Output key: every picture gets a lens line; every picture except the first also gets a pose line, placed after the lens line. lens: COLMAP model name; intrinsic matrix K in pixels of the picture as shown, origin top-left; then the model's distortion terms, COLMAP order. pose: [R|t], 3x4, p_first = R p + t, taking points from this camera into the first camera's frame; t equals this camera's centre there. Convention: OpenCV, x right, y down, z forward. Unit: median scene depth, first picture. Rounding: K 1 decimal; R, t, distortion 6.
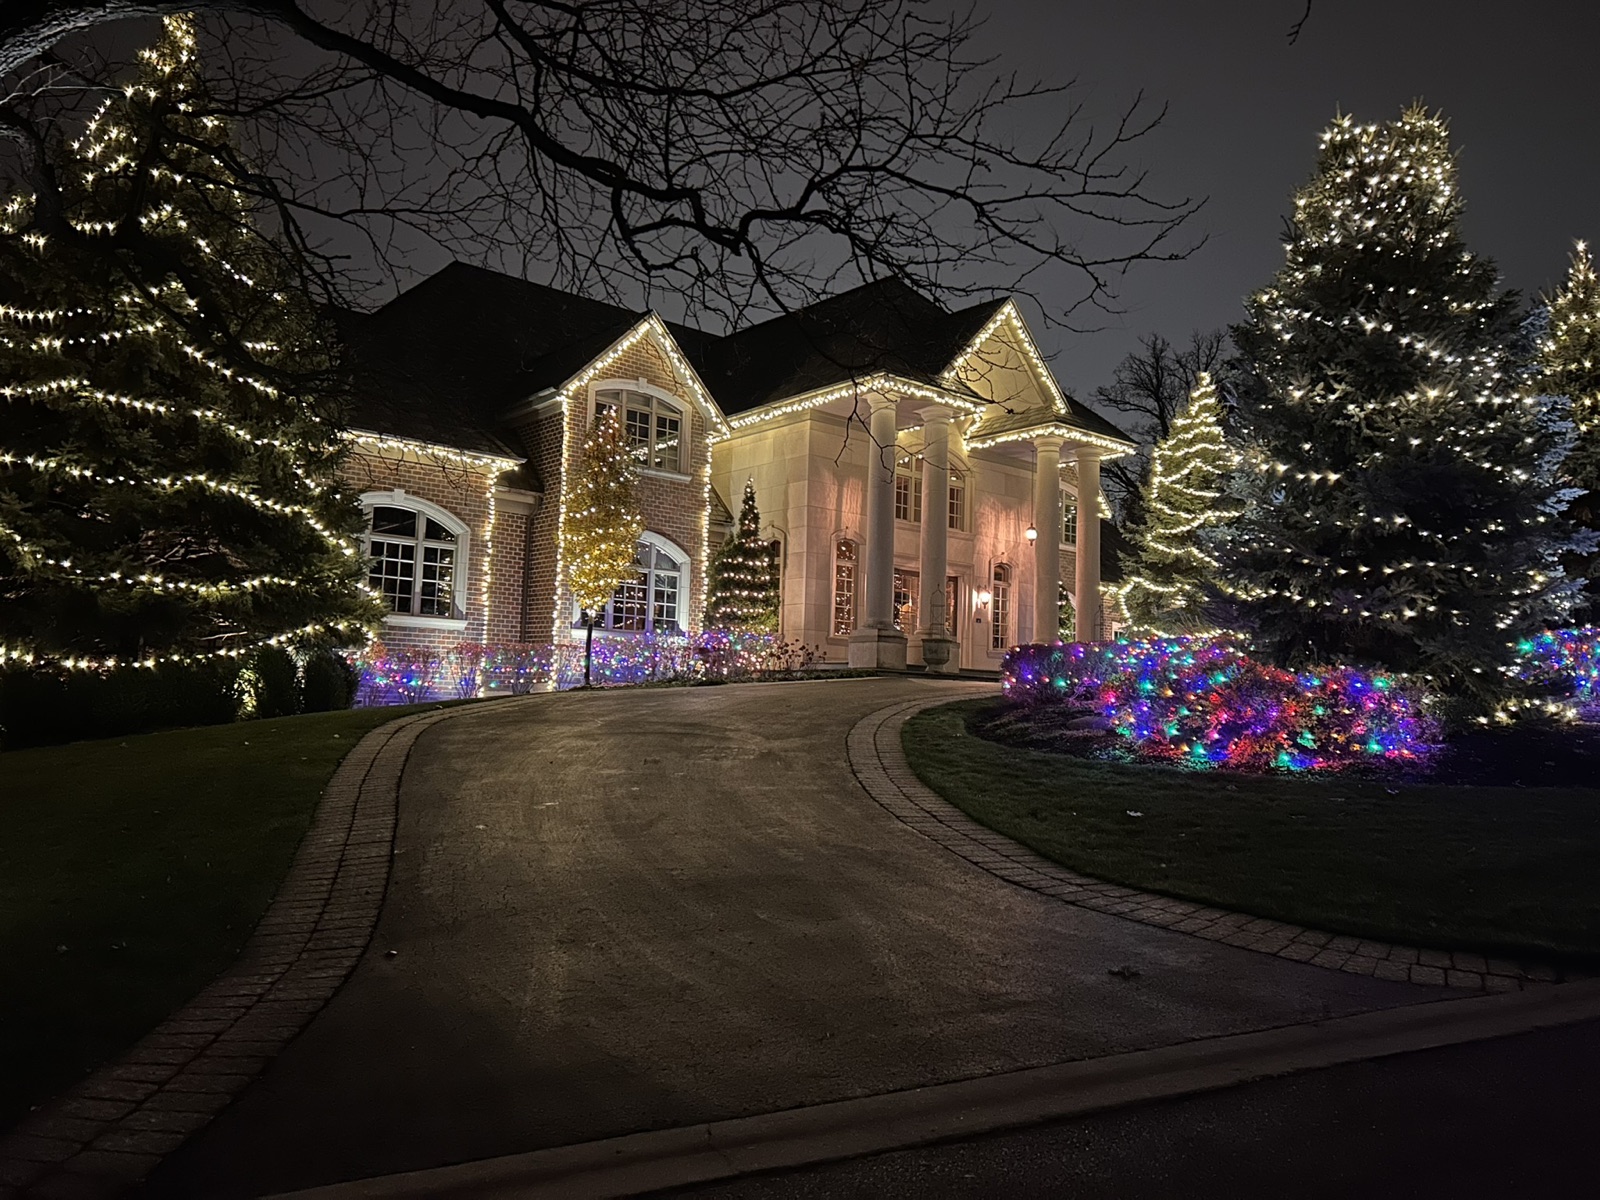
lens RADIAL K [[1206.2, 0, 796.5], [0, 1206.2, 585.6], [0, 0, 1]] dist [0.105660, -0.148005]
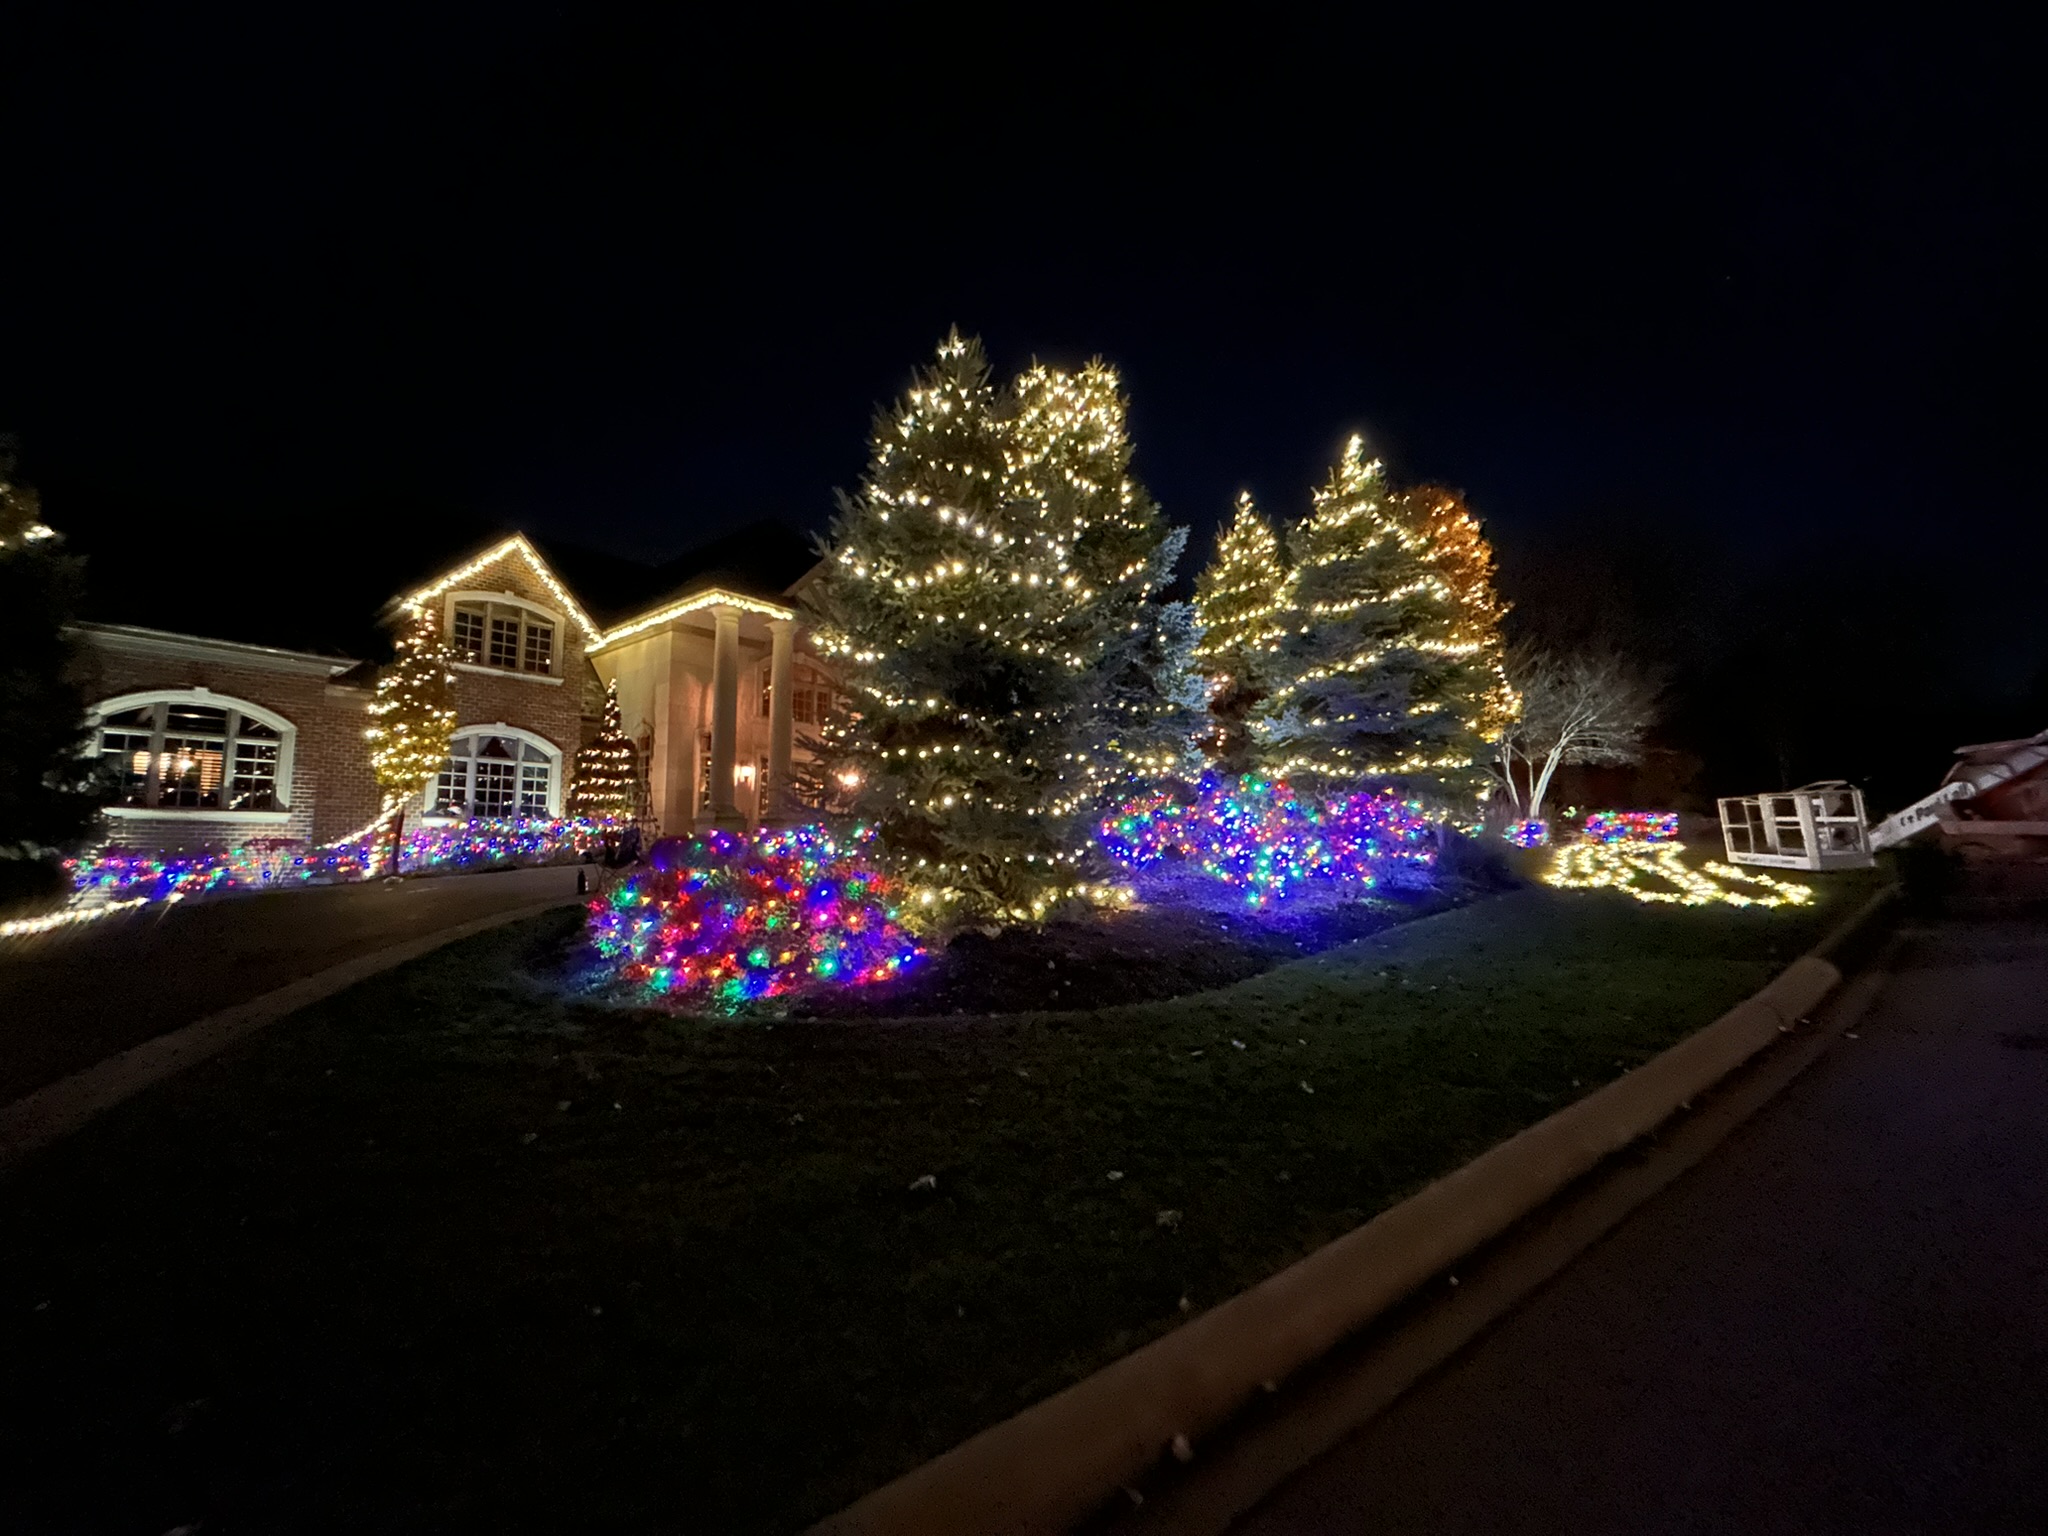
lens RADIAL K [[821.6, 0, 1024.0], [0, 821.6, 768.0], [0, 0, 1]] dist [0.000167, 0.000013]
pose [[0.981529, -0.015550, 0.190683, 0.198789], [0.015513, 0.999878, 0.001689, -0.001624], [-0.190686, 0.001300, 0.981650, 0.167127]]
